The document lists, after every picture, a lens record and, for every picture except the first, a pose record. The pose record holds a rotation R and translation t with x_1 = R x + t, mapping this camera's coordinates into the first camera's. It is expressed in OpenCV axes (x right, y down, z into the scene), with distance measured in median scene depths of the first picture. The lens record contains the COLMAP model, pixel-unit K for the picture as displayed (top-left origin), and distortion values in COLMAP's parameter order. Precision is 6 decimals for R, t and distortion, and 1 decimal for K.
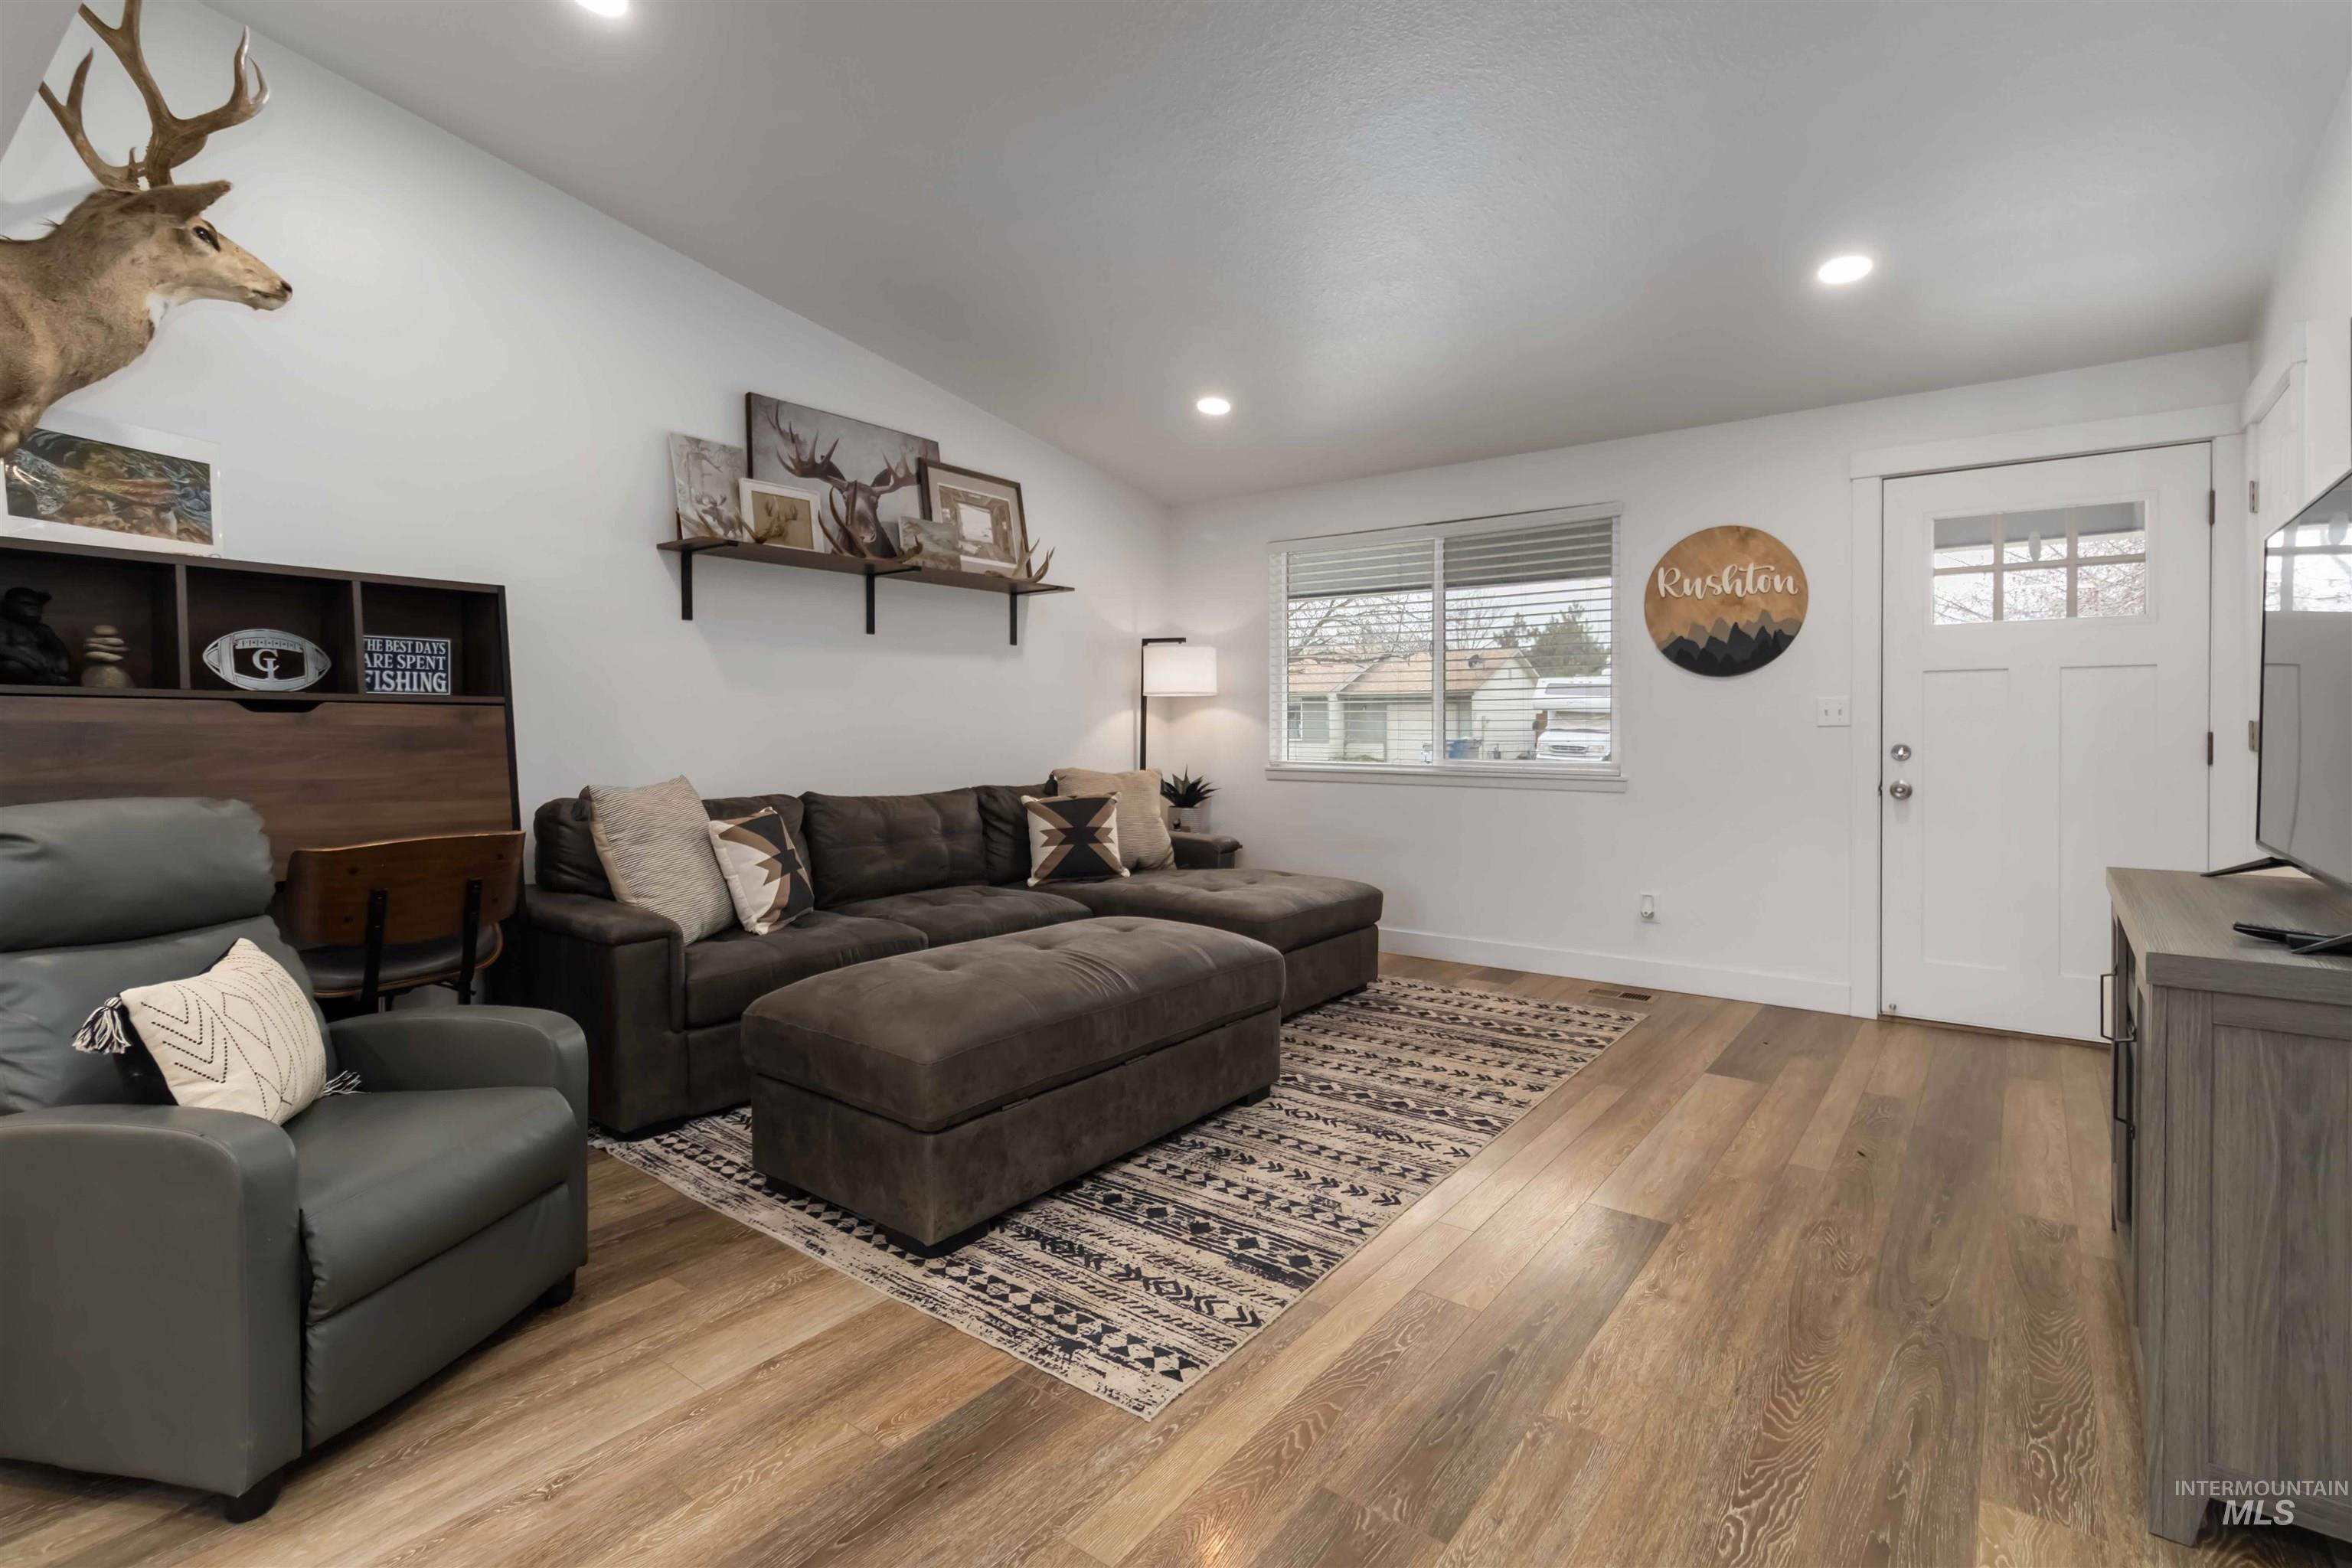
lens RADIAL K [[1104.0, 0, 1189.0], [0, 1104.0, 737.1], [0, 0, 1]] dist [0.002359, 0.000534]
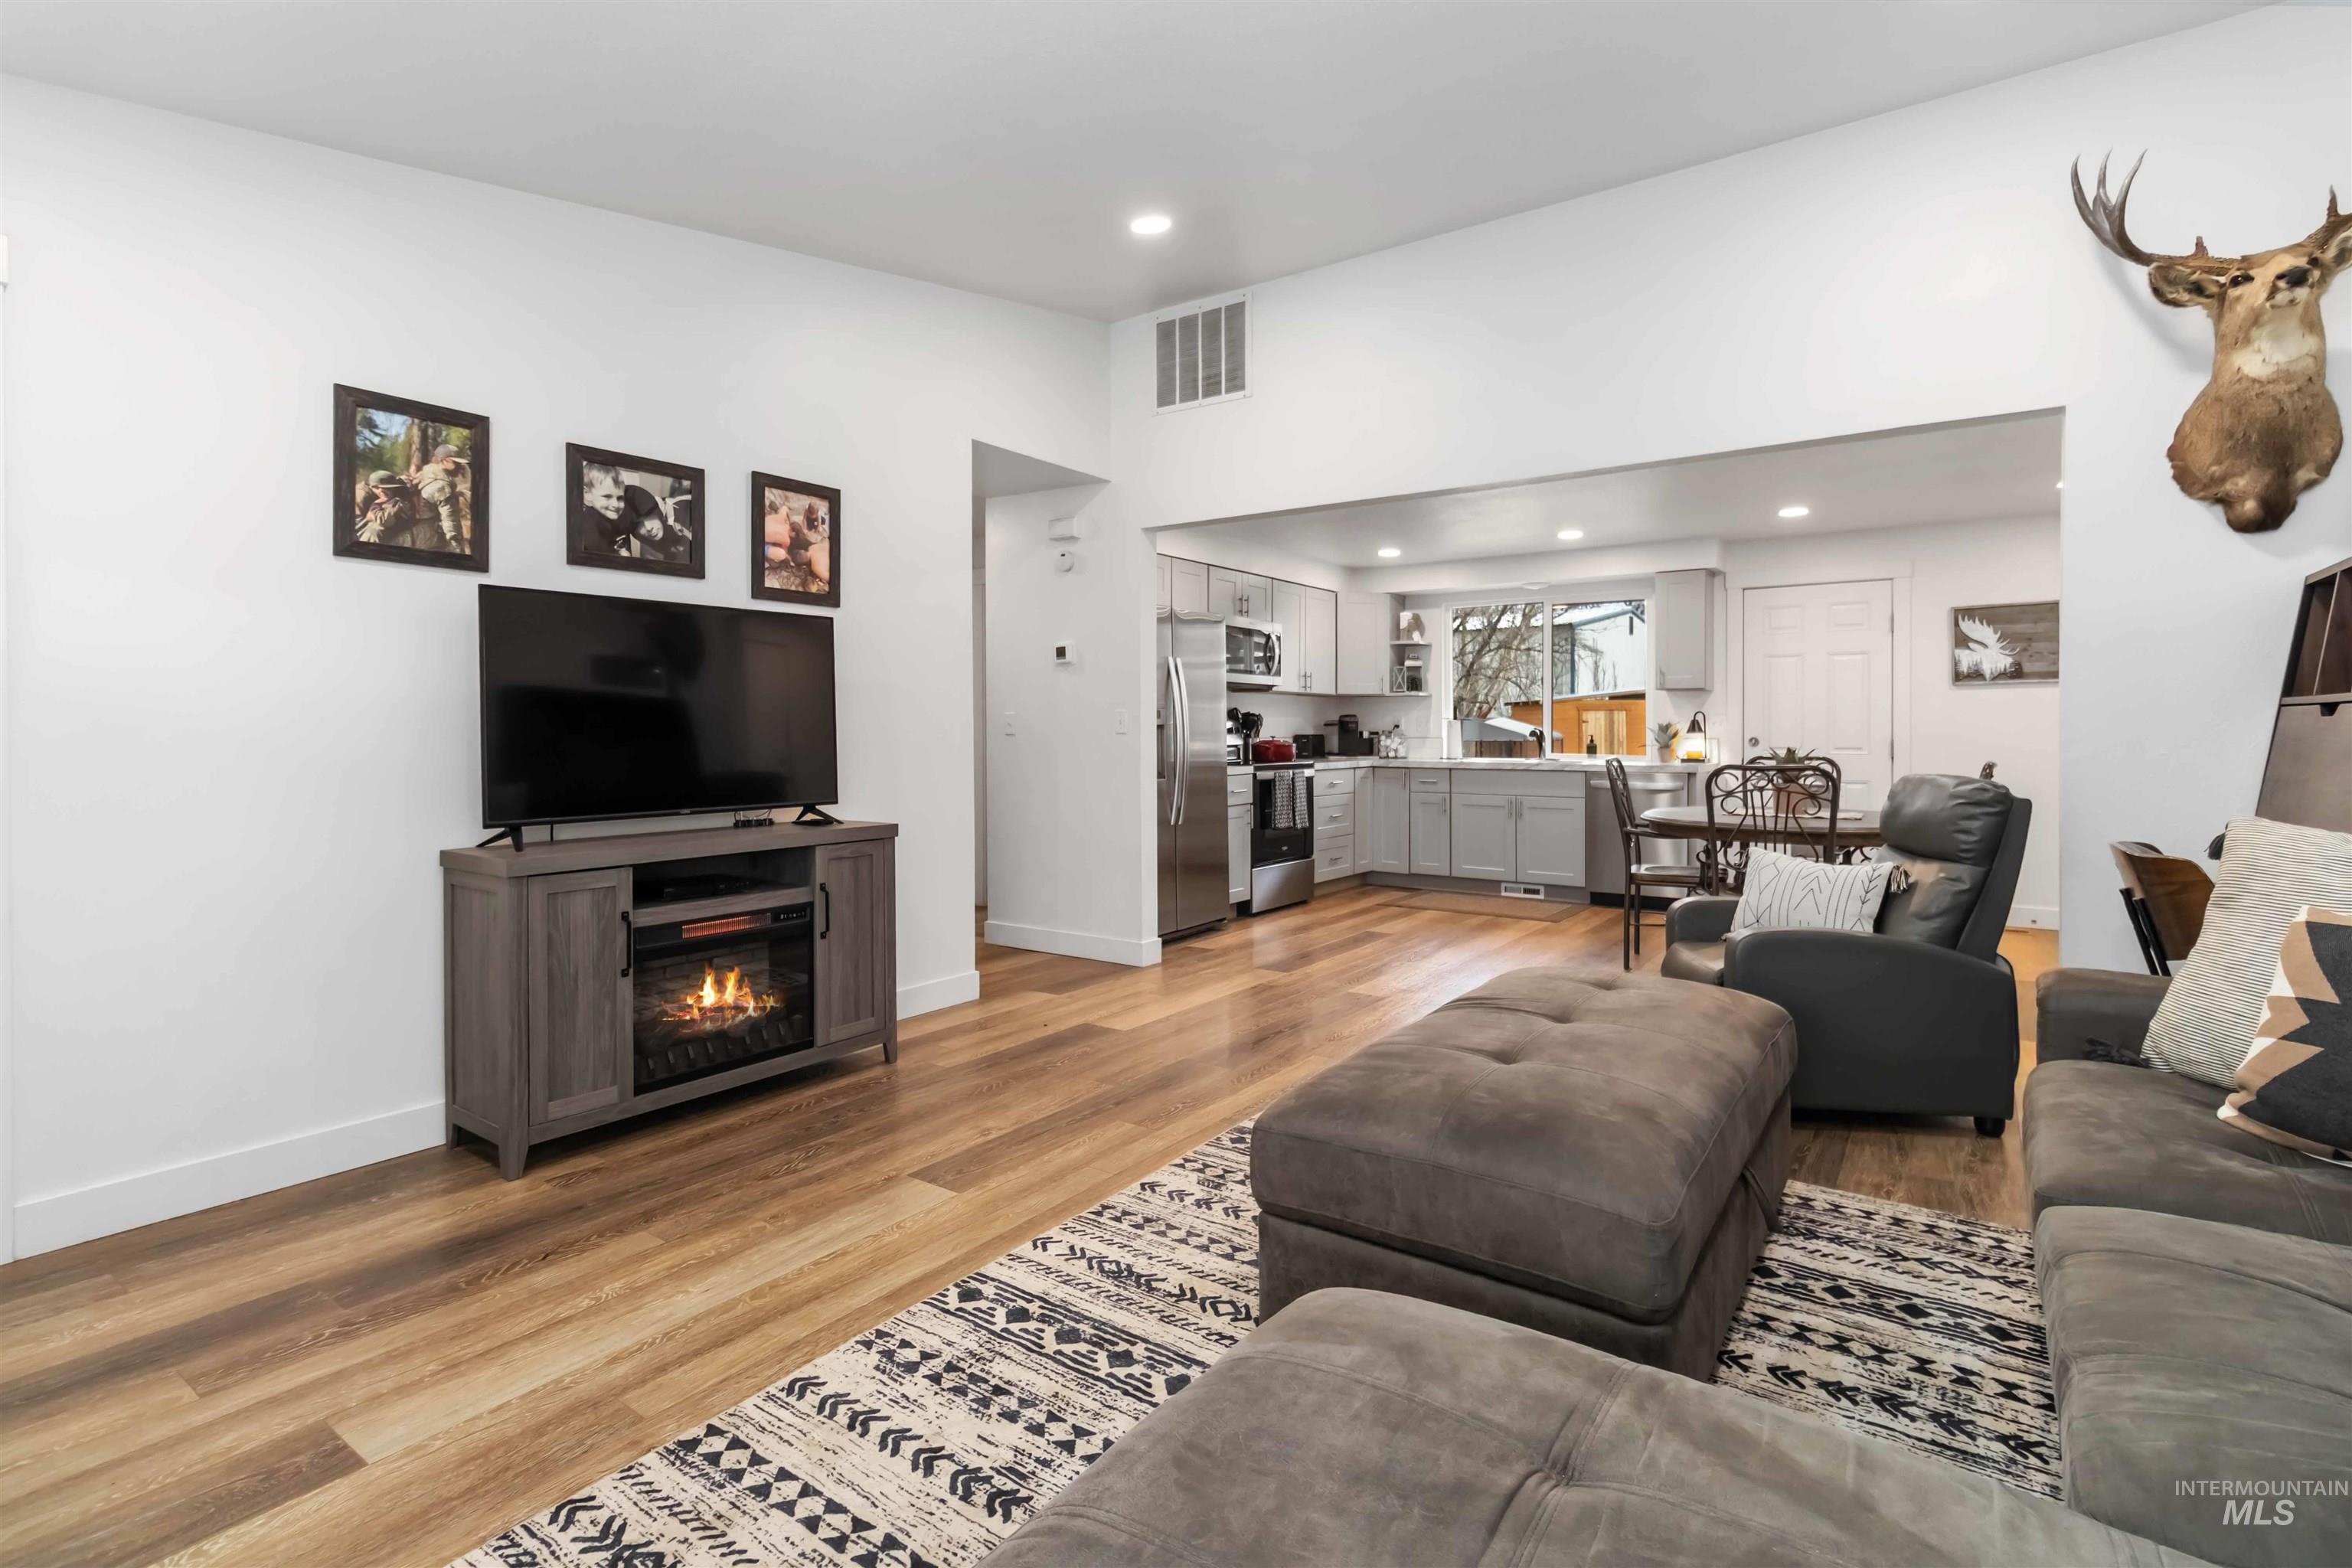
lens RADIAL K [[1104.0, 0, 1186.9], [0, 1104.0, 744.4], [0, 0, 1]] dist [0.002359, 0.000534]
pose [[-0.999410, 0.002446, -0.034261, 0.113628], [0.001788, 0.999813, 0.019230, -0.011574], [0.034302, 0.019158, -0.999228, 1.276989]]
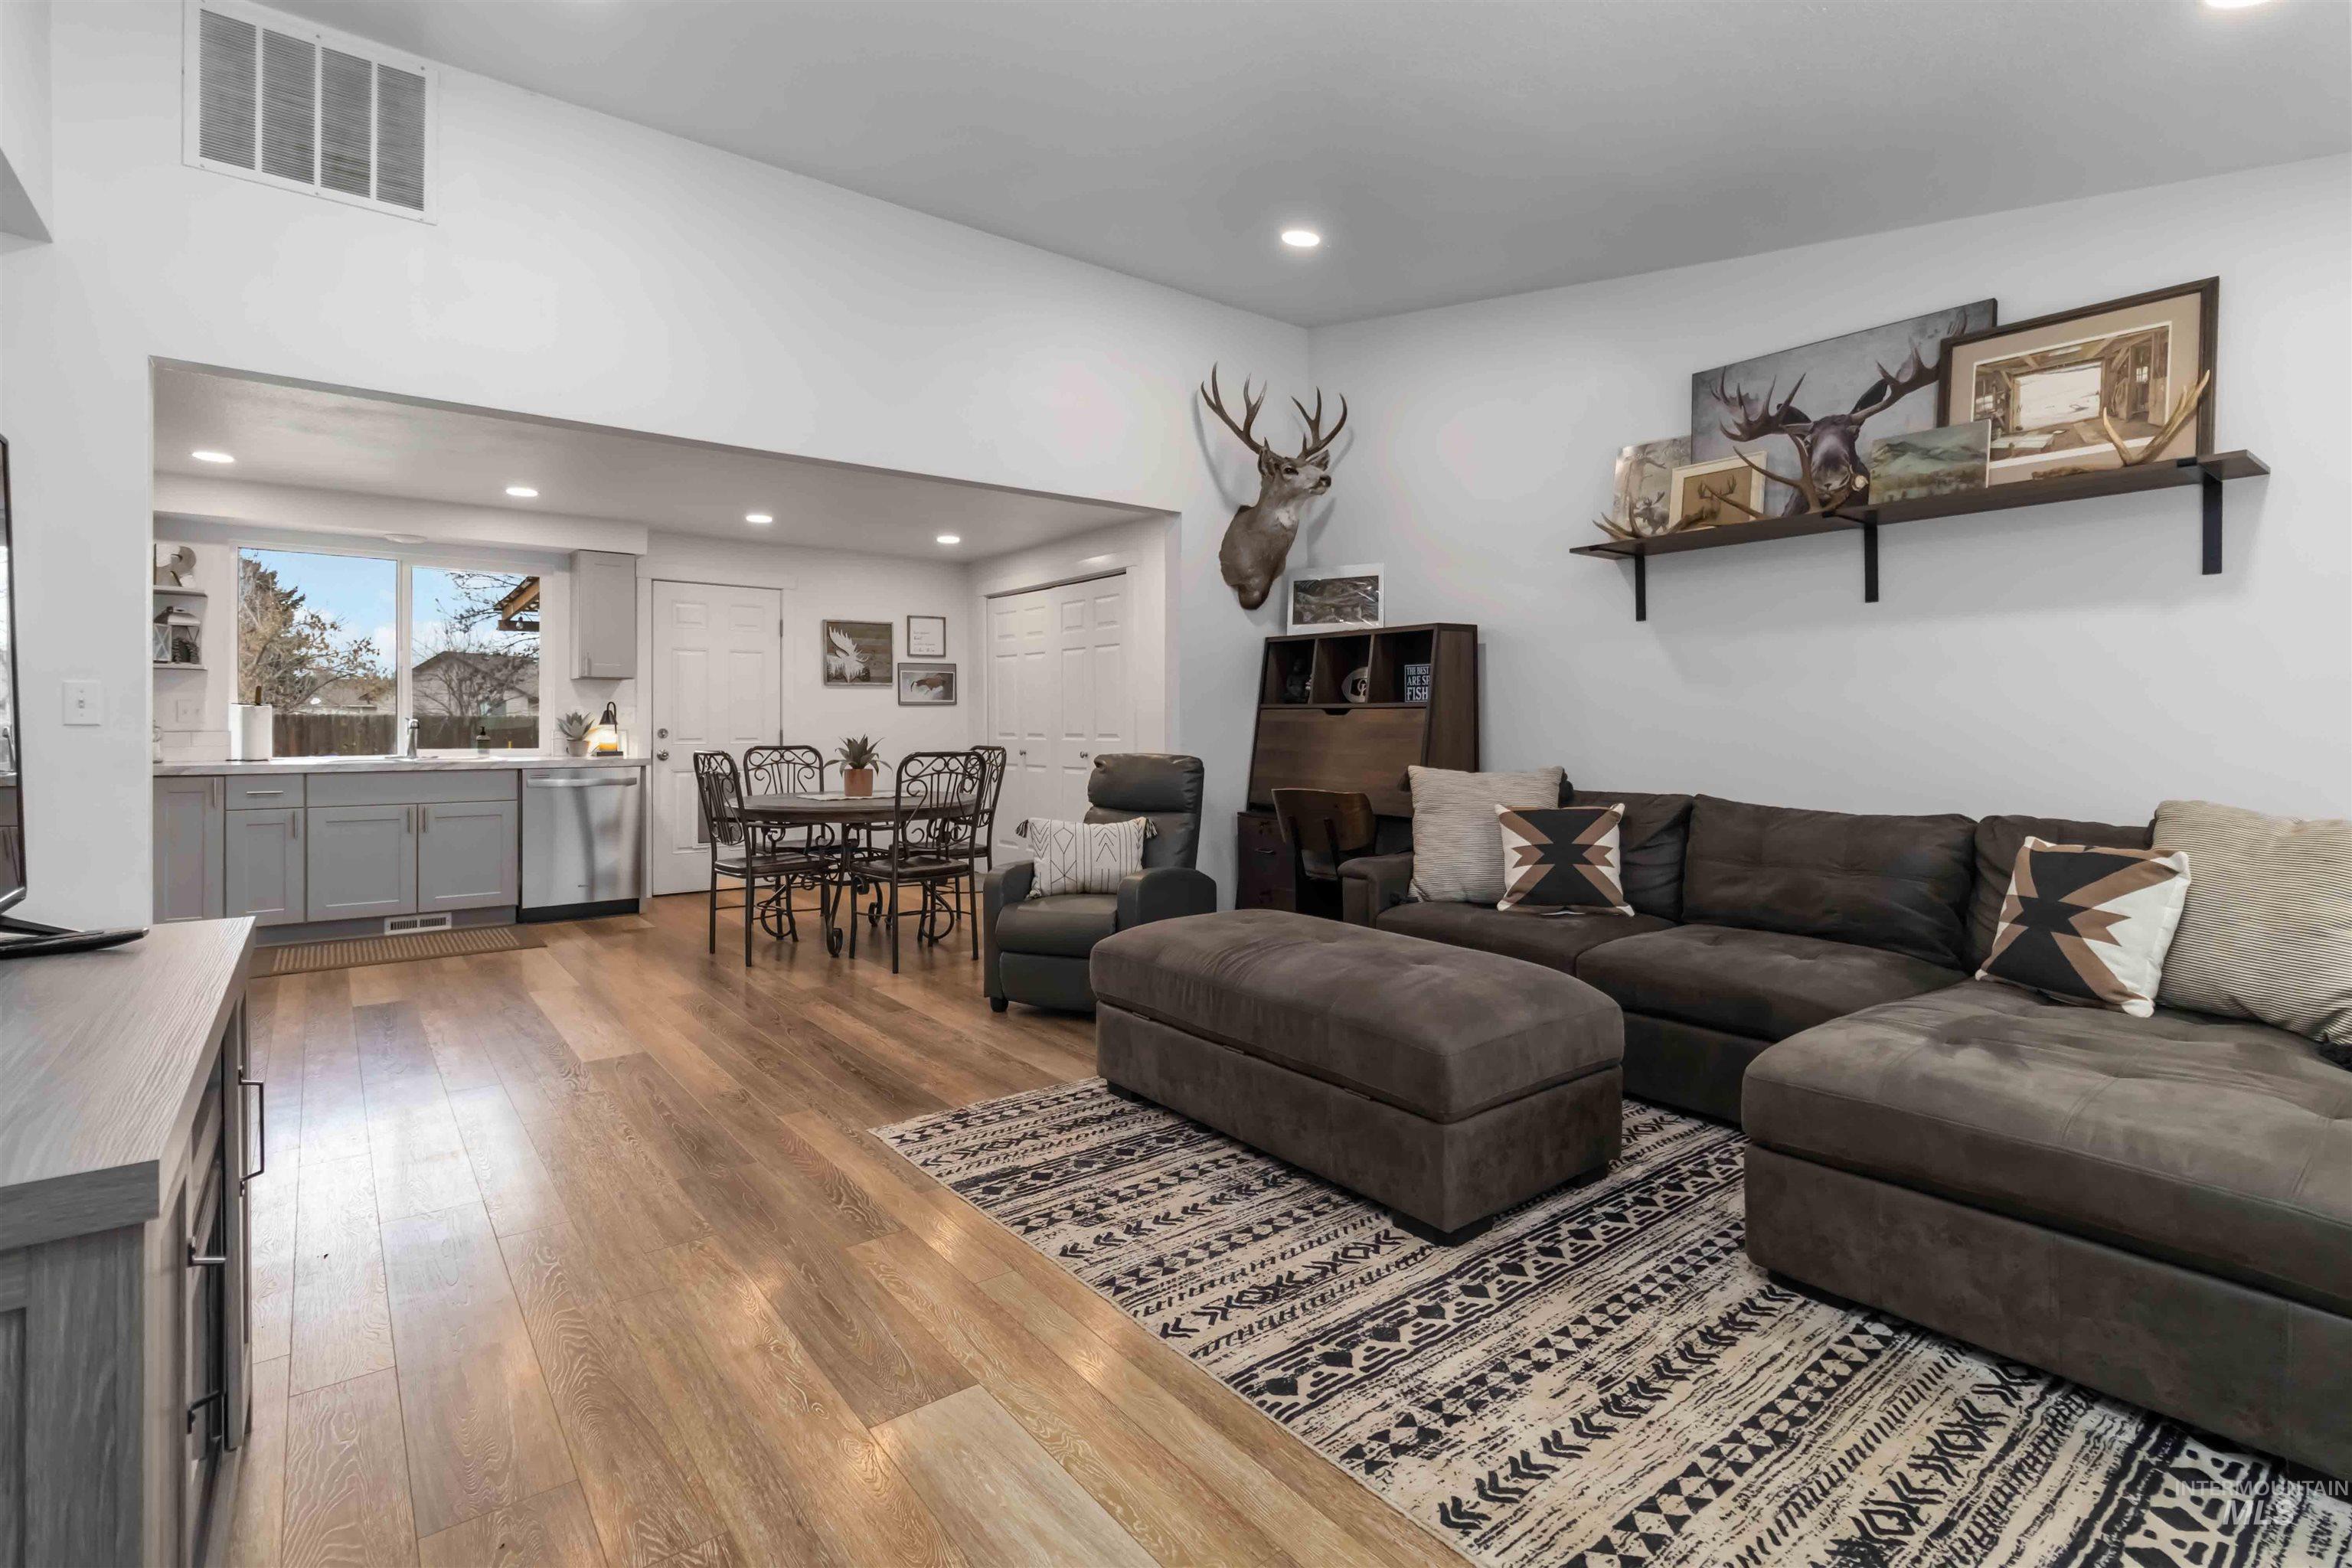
lens RADIAL K [[1104.0, 0, 1199.1], [0, 1104.0, 727.9], [0, 0, 1]] dist [0.002359, 0.000534]
pose [[-0.248627, 0.005158, -0.968585, 0.641320], [-0.007926, 0.999942, 0.007359, -0.008559], [0.968567, 0.009507, -0.248572, 0.826645]]
